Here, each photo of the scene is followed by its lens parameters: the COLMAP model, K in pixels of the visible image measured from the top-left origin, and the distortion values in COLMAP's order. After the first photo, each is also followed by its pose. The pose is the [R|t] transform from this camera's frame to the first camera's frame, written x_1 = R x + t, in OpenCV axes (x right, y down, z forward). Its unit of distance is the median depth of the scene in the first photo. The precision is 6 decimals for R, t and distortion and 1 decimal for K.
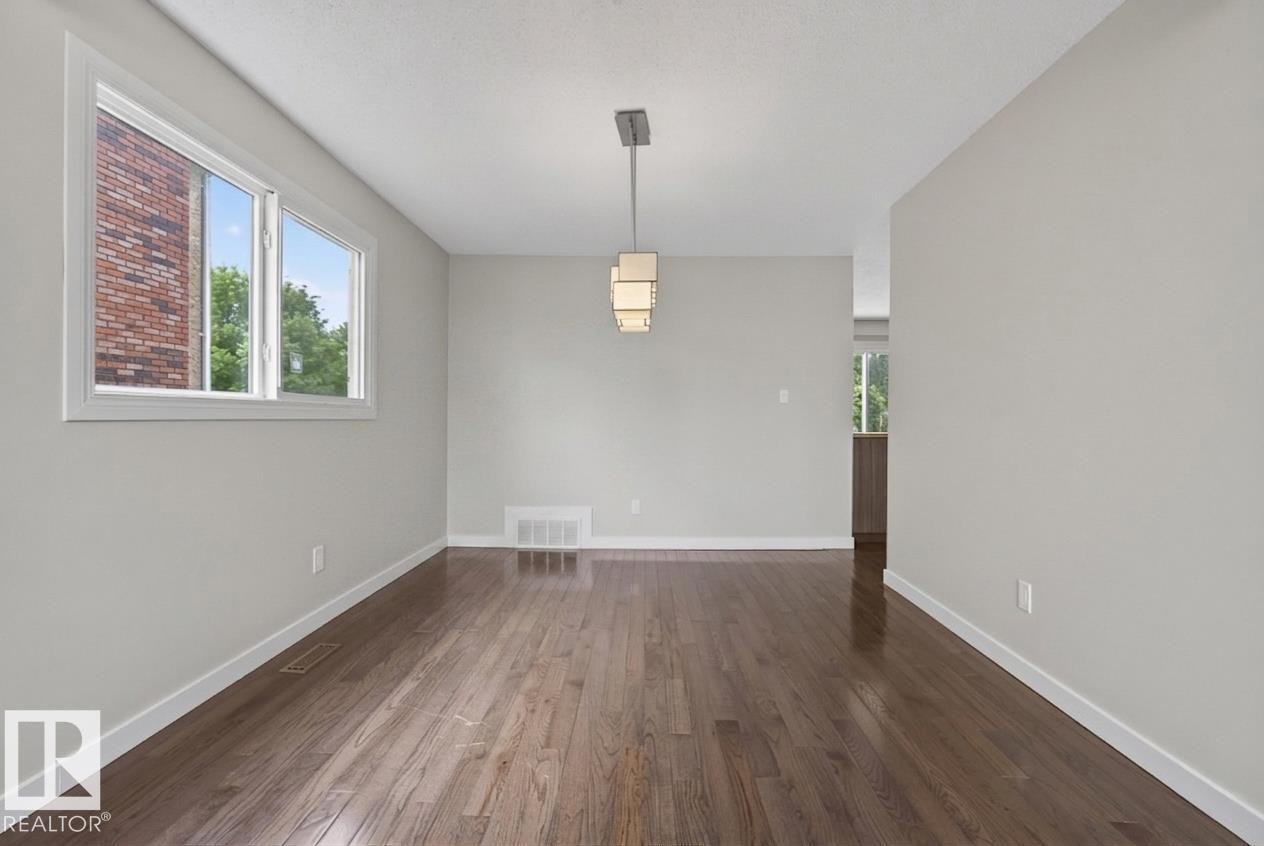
lens RADIAL K [[554.9, 0, 633.5], [0, 554.9, 422.5], [0, 0, 1]] dist [-0.002551, 0.000771]
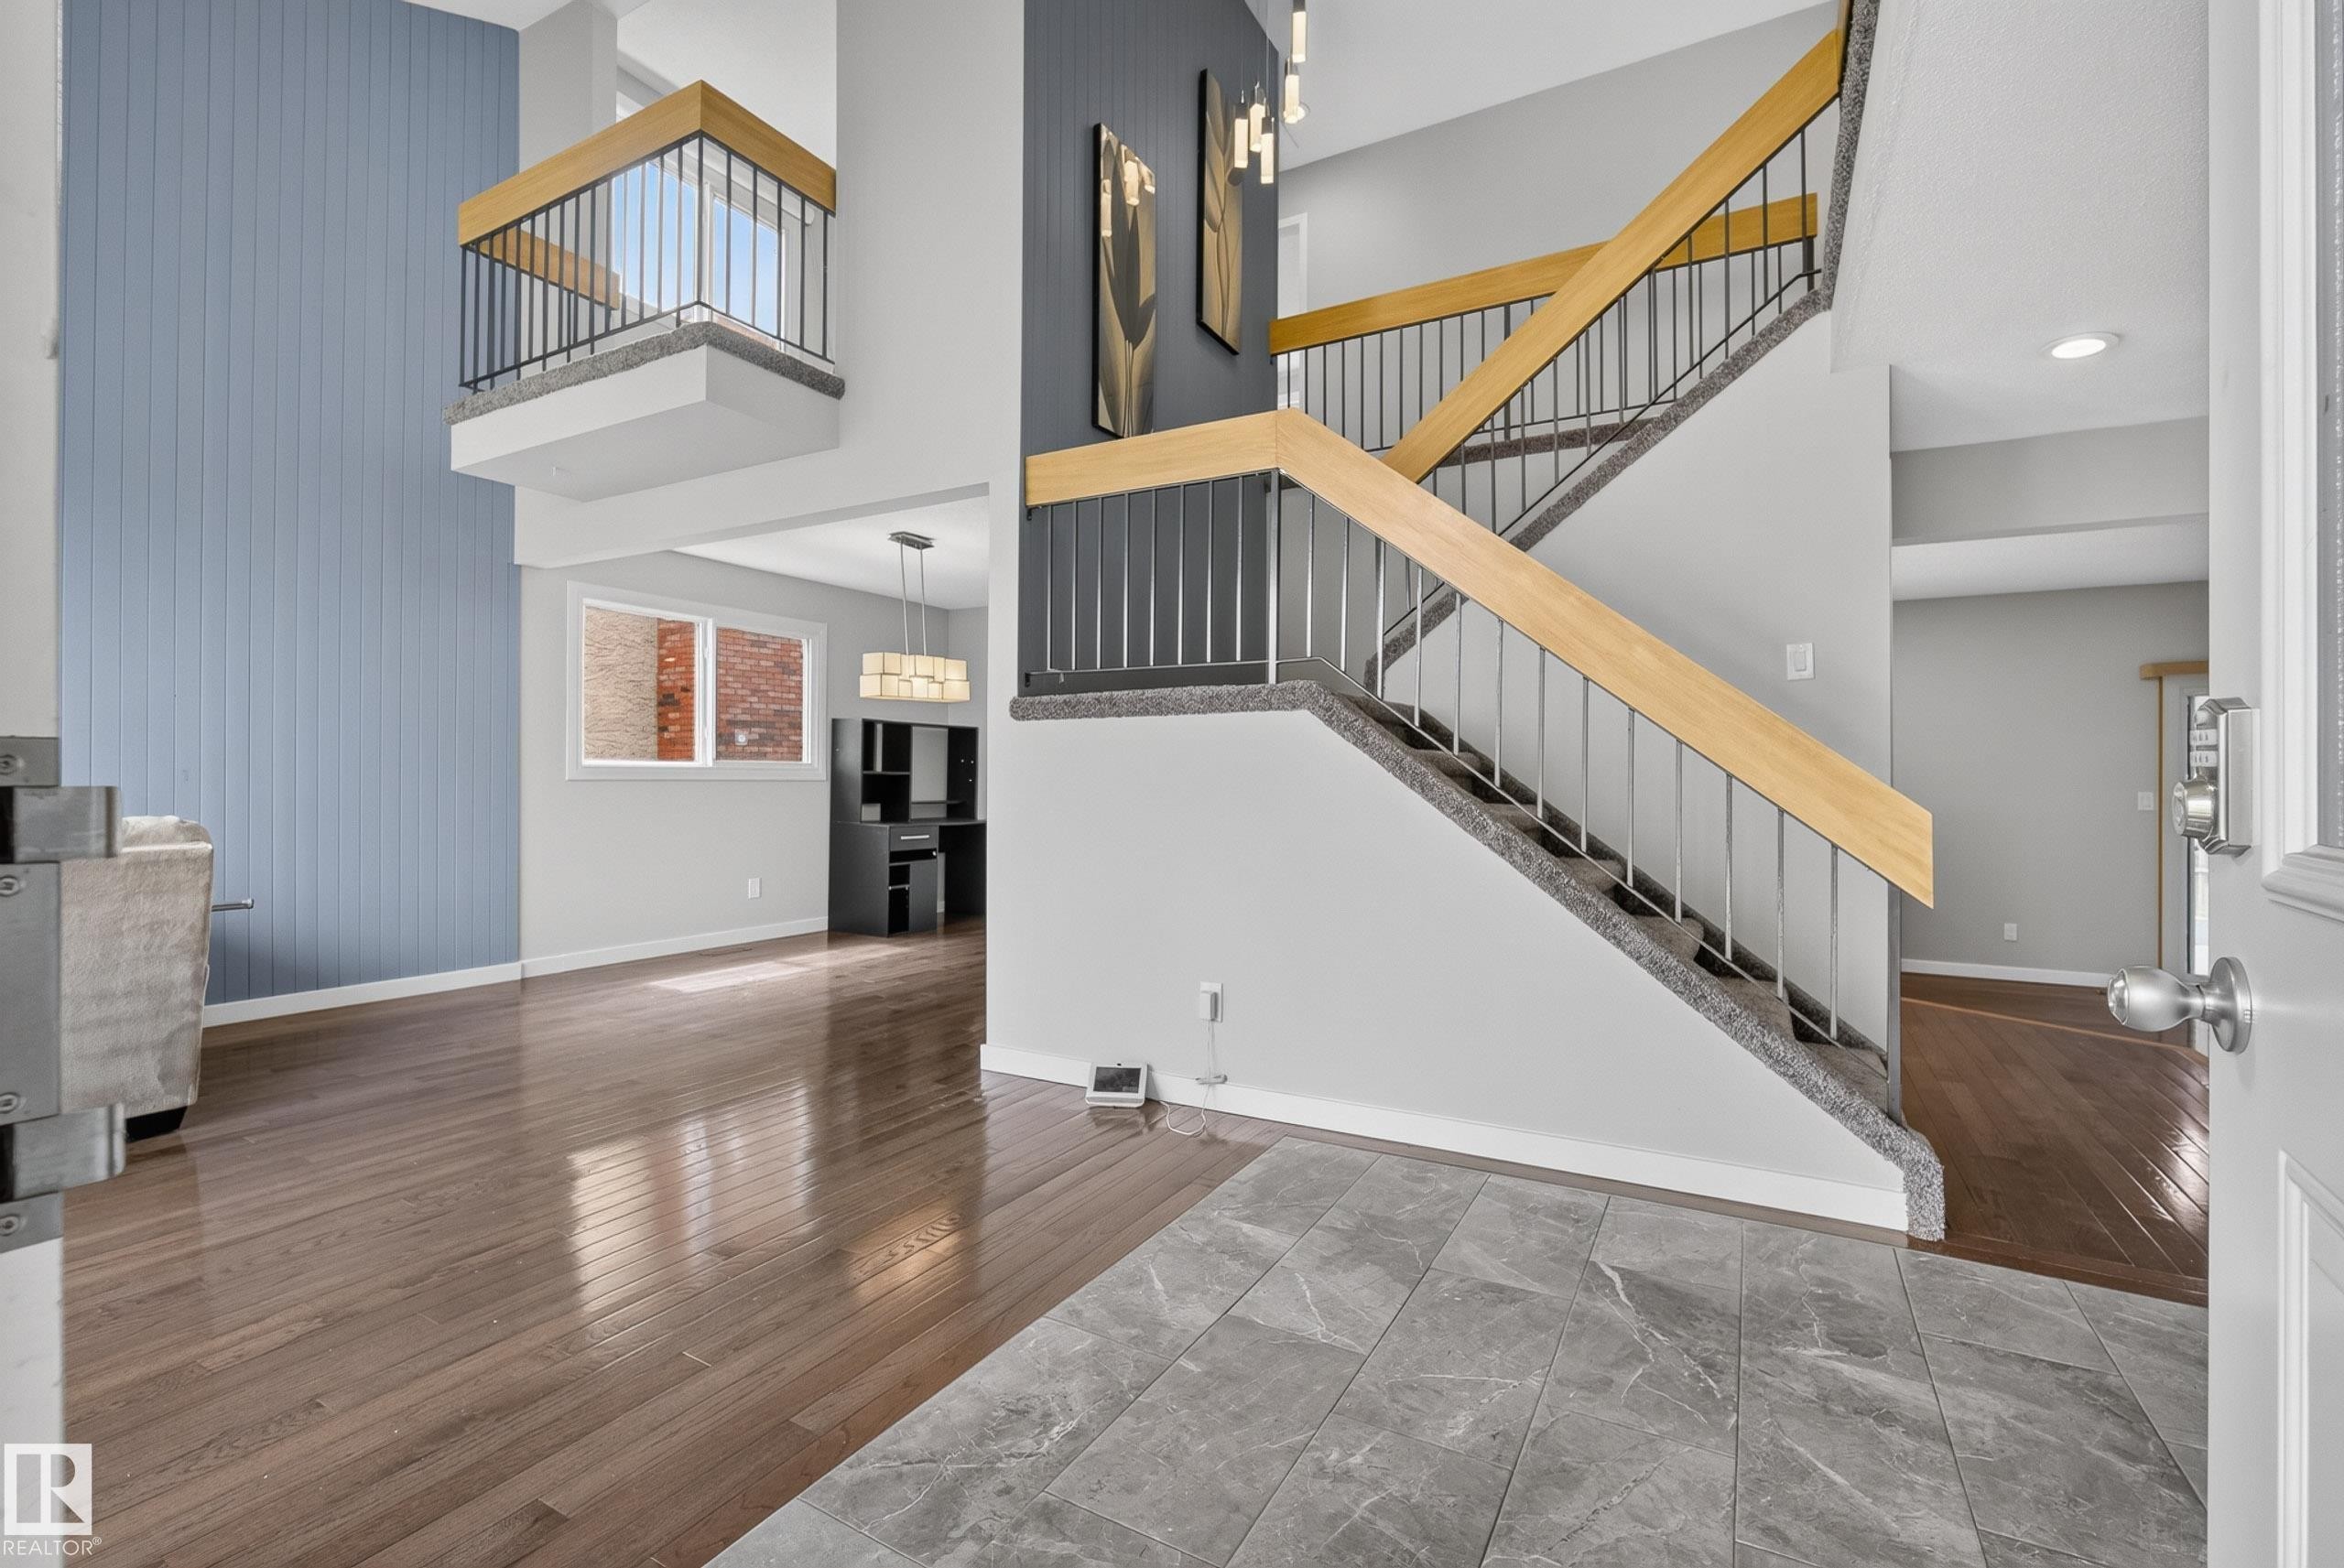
lens RADIAL K [[1028.9, 0, 1172.7], [0, 1028.9, 786.6], [0, 0, 1]] dist [-0.002551, 0.000771]
pose [[0.879264, -0.002156, -0.476330, 0.878848], [0.002011, 0.999998, -0.000814, 0.007400], [0.476330, -0.000242, 0.879266, -0.396747]]
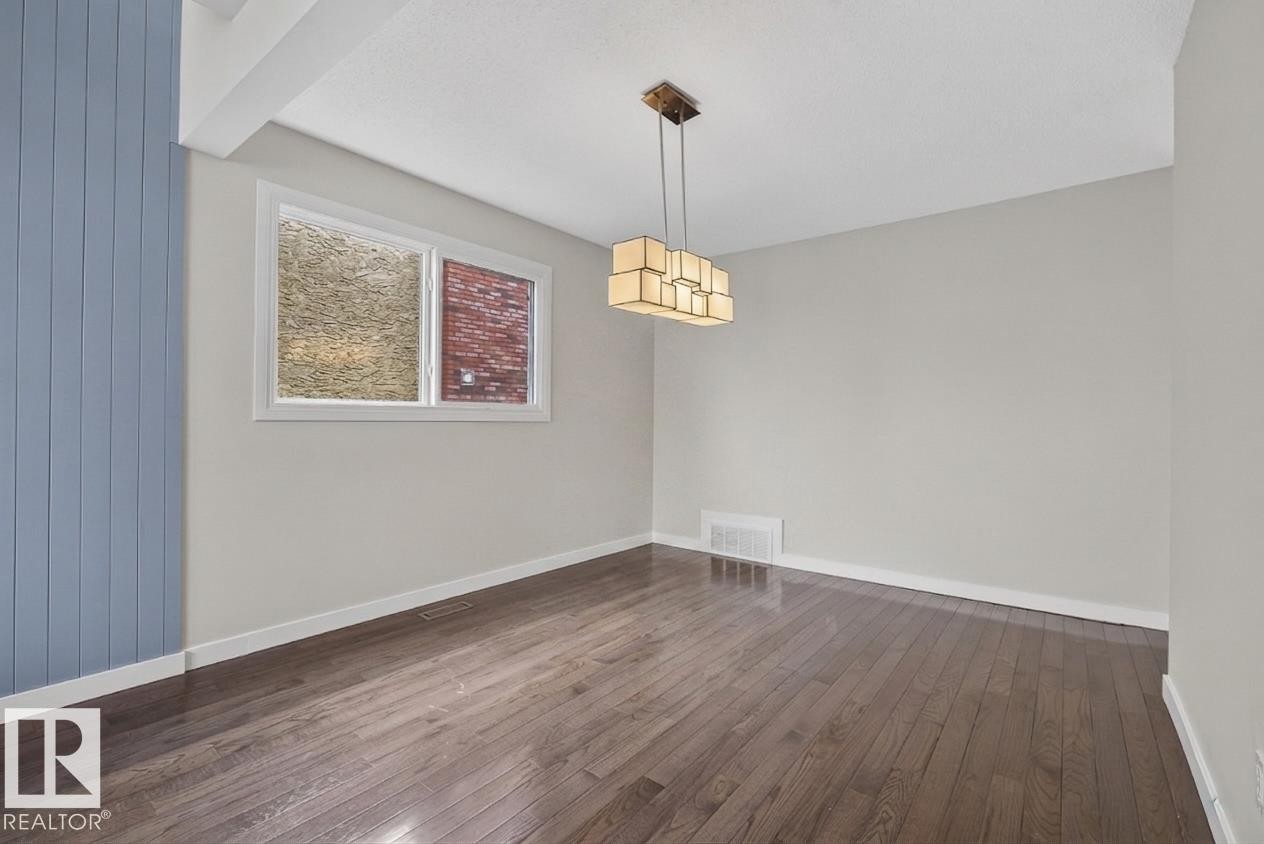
lens RADIAL K [[554.9, 0, 626.2], [0, 554.9, 421.4], [0, 0, 1]] dist [-0.002551, 0.000771]
pose [[0.790461, -0.000079, -0.612513, 0.276666], [-0.005924, 0.999952, -0.007773, 0.001082], [0.612484, 0.009773, 0.790422, 0.132561]]
